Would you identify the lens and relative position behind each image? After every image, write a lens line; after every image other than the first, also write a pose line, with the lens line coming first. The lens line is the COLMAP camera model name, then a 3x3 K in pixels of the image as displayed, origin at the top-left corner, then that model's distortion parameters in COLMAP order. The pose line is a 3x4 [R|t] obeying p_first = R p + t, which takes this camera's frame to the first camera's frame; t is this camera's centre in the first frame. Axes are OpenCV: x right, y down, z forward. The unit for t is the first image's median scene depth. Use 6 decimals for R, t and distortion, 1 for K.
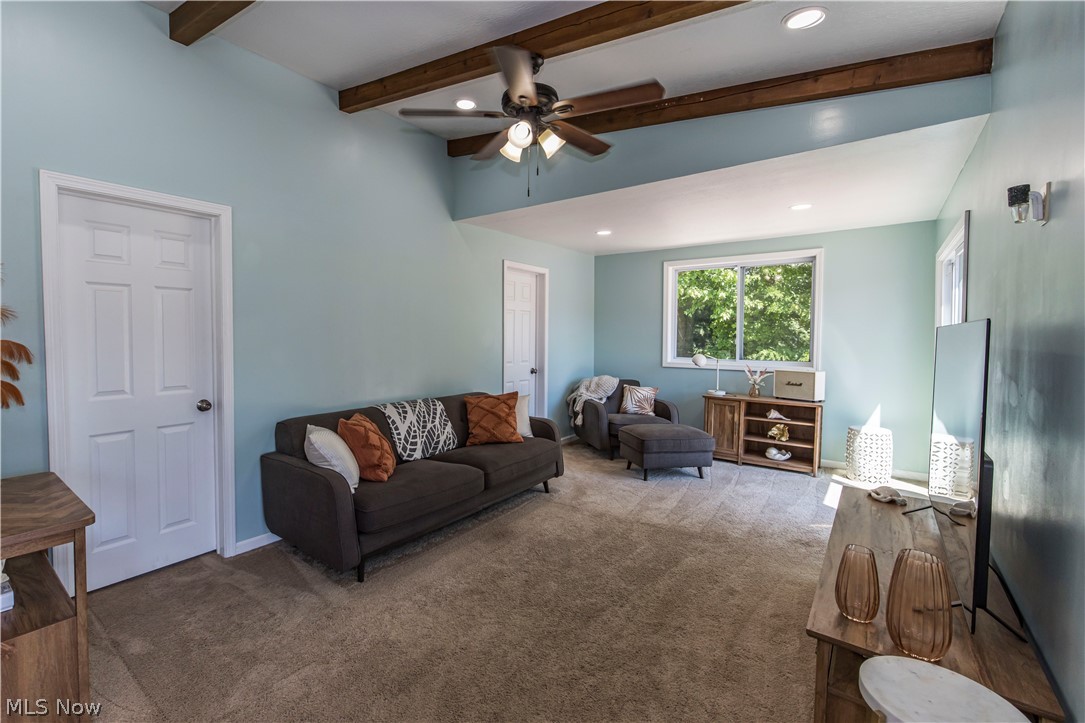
lens RADIAL K [[477.5, 0, 541.8], [0, 477.5, 355.2], [0, 0, 1]] dist [0.000444, 0.000055]
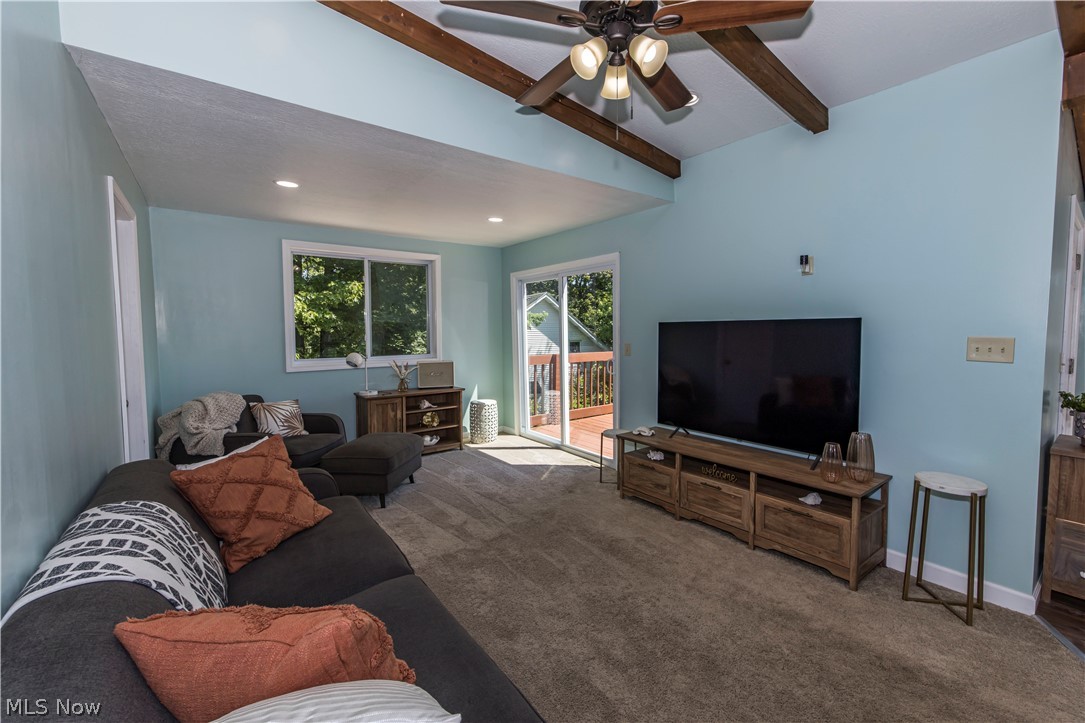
lens RADIAL K [[435.3, 0, 541.5], [0, 435.3, 359.4], [0, 0, 1]] dist [0.000584, -0.000006]
pose [[0.304998, -0.072464, 0.949592, -0.357837], [0.053634, 0.996825, 0.058841, -0.020446], [-0.950842, 0.032984, 0.307916, 0.449355]]
